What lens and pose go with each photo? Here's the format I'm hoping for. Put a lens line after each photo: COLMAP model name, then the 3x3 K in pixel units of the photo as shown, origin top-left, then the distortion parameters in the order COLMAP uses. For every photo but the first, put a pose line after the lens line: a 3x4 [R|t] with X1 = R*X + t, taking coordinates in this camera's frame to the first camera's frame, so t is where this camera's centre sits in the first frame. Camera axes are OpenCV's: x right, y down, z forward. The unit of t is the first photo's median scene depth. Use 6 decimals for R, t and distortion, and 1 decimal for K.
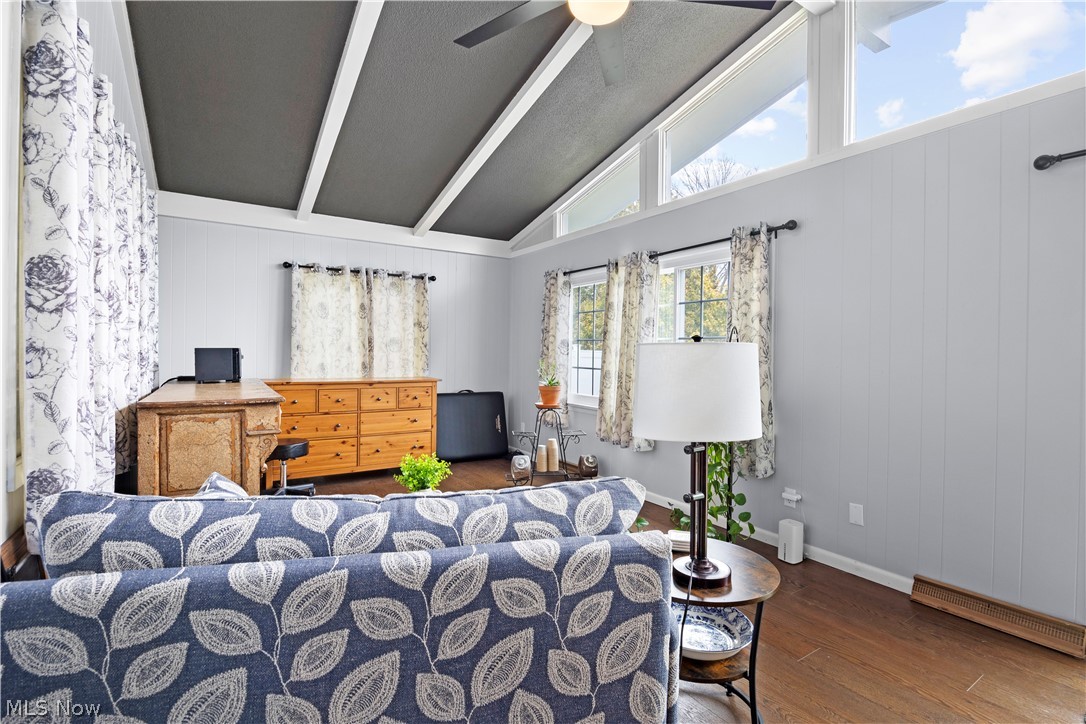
lens RADIAL K [[497.0, 0, 551.0], [0, 497.0, 363.1], [0, 0, 1]] dist [-0.002403, -0.000240]
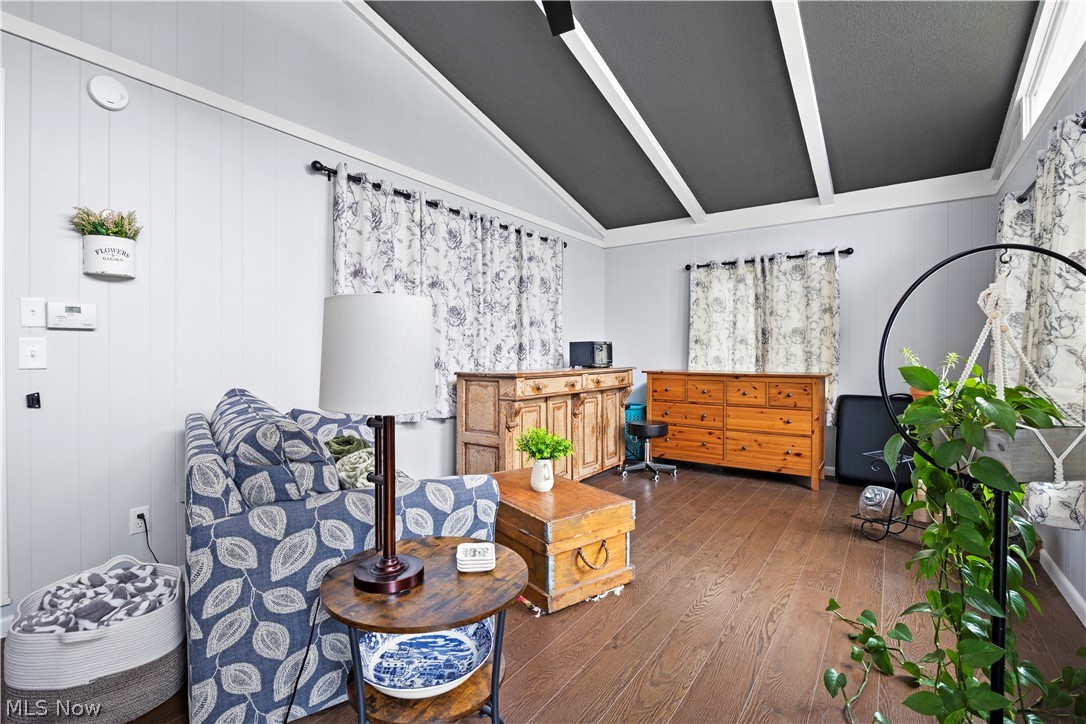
lens RADIAL K [[497.0, 0, 548.4], [0, 497.0, 355.1], [0, 0, 1]] dist [-0.002403, -0.000240]
pose [[0.381705, -0.007063, -0.924257, 0.372651], [-0.015271, 0.999786, -0.013947, 0.018471], [0.924158, 0.019438, 0.381516, 0.290071]]
